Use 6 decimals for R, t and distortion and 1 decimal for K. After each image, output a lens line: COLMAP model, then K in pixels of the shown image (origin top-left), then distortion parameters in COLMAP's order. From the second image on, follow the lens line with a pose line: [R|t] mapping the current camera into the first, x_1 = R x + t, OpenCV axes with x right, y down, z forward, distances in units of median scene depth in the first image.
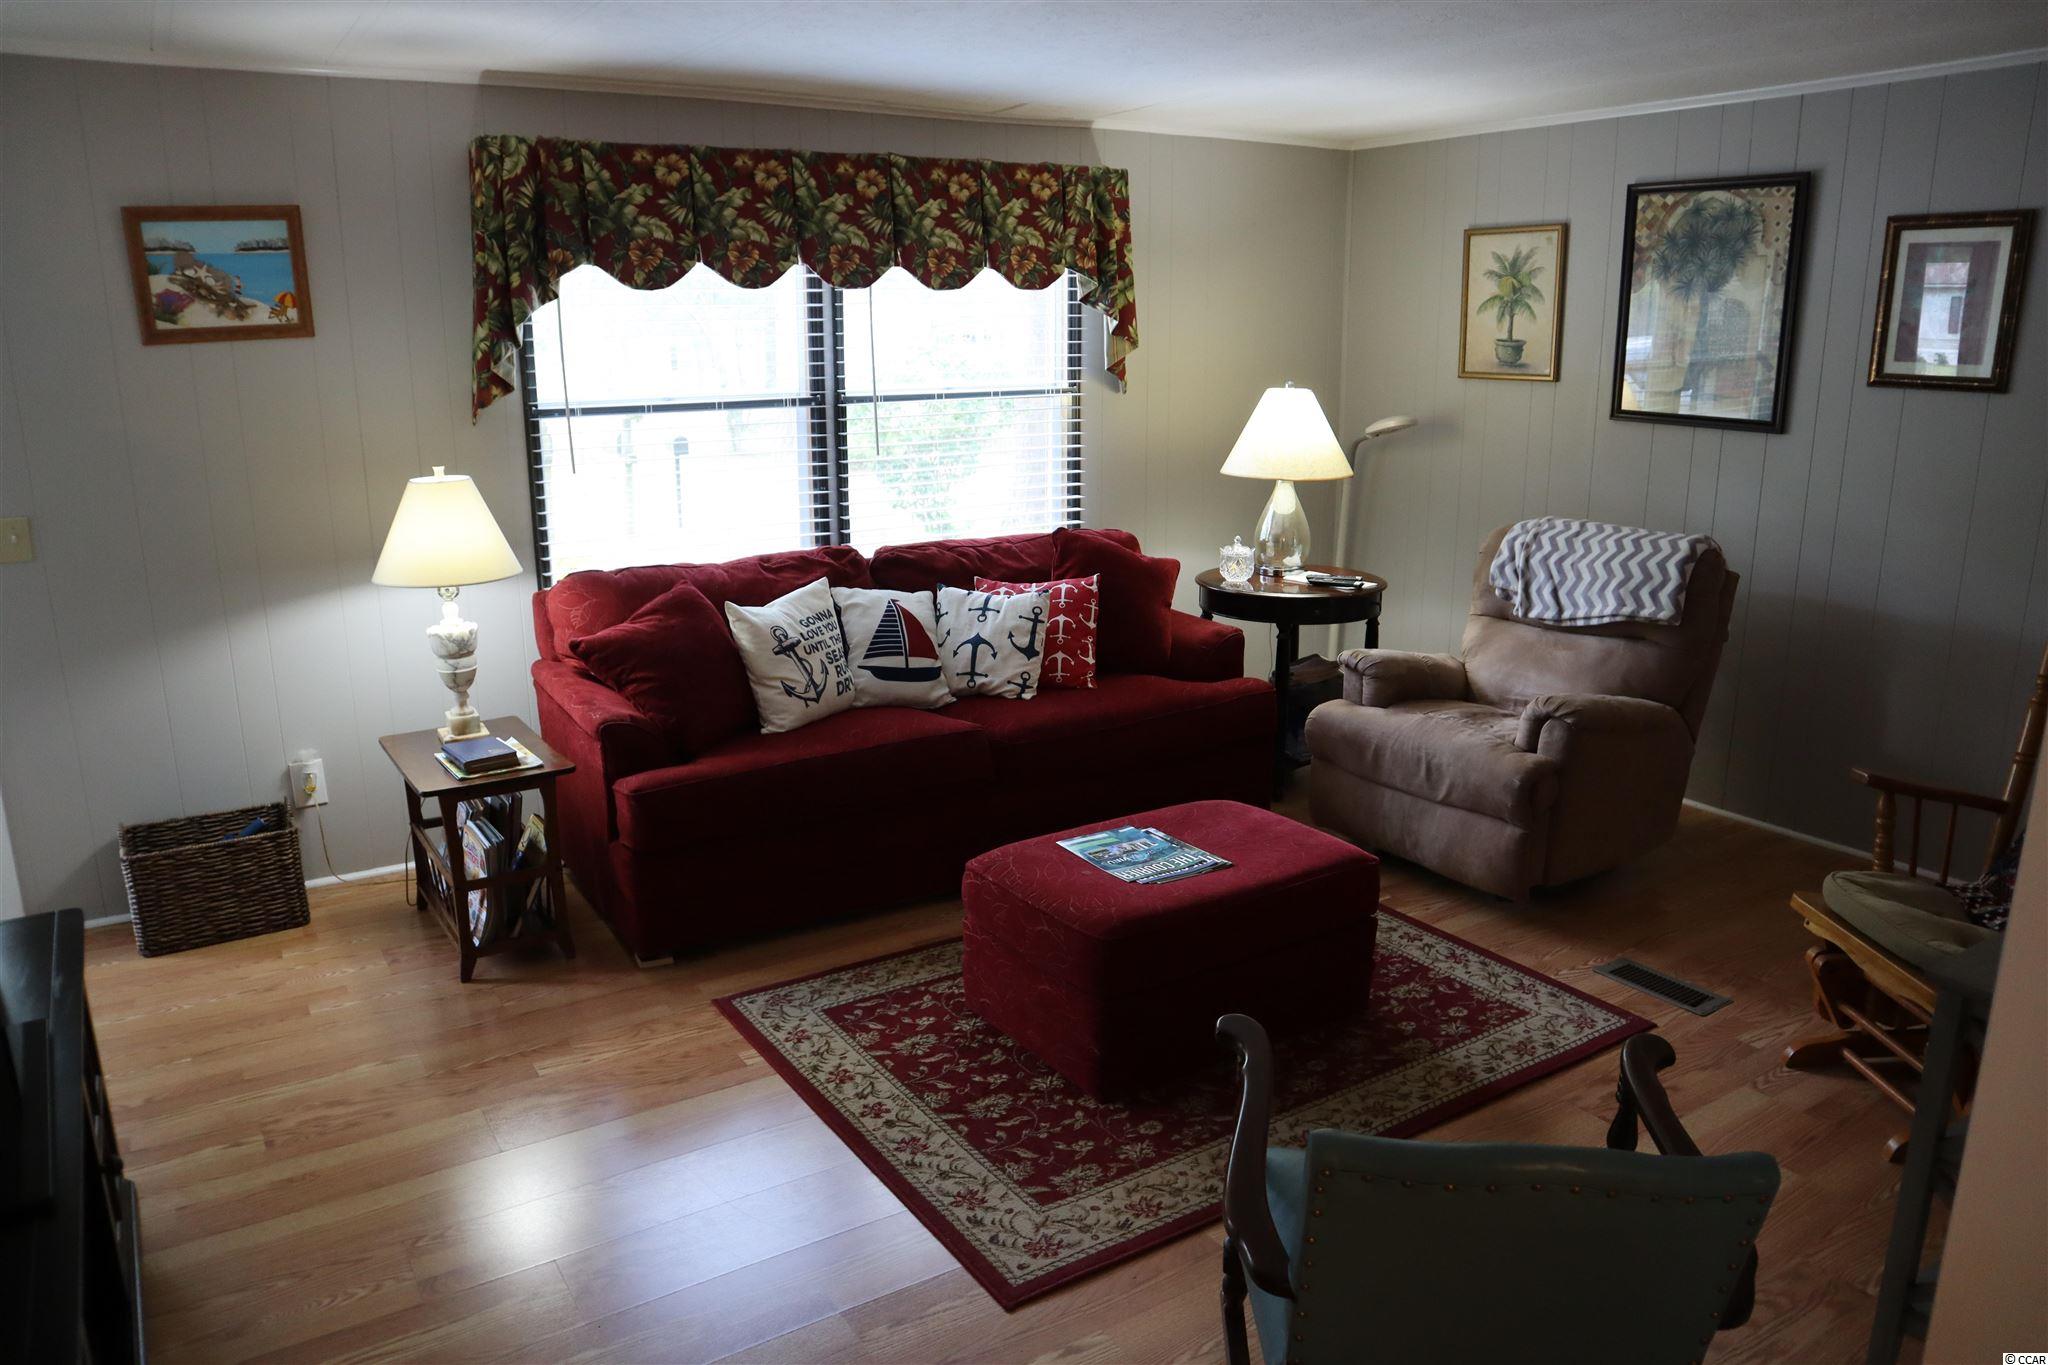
lens RADIAL K [[1433.8, 0, 1024.0], [0, 1433.8, 682.5], [0, 0, 1]] dist [-0.123692, 0.075182]
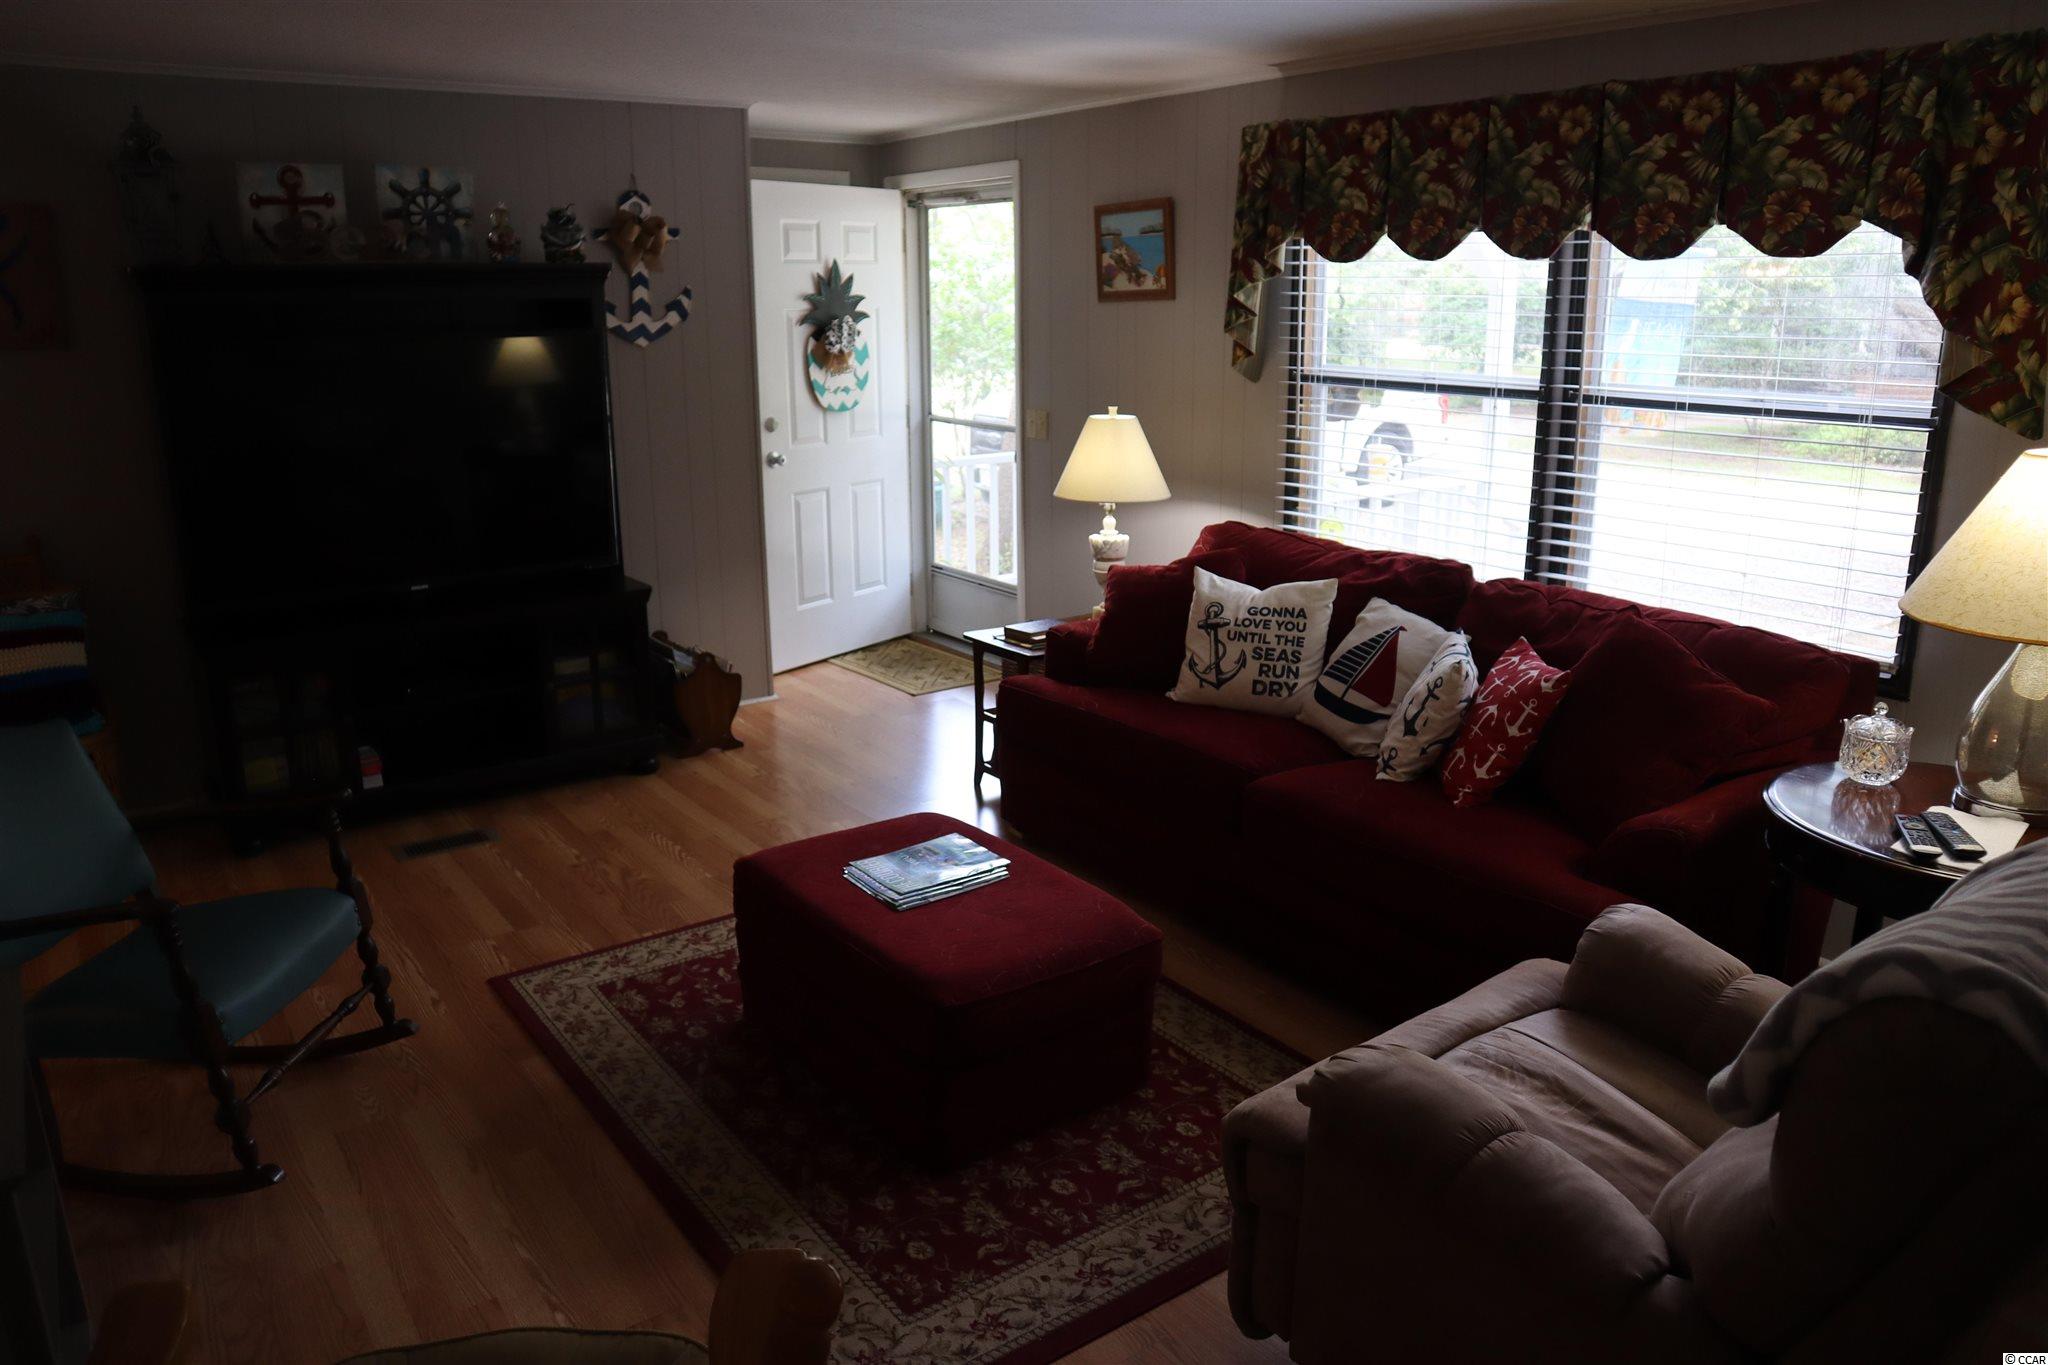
lens RADIAL K [[1424.5, 0, 1021.7], [0, 1424.5, 679.6], [0, 0, 1]] dist [-0.124376, 0.080250]
pose [[0.058884, 0.267164, -0.961850, 0.748062], [-0.238876, 0.939301, 0.246276, -0.190895], [0.969263, 0.215262, 0.119129, 0.723317]]
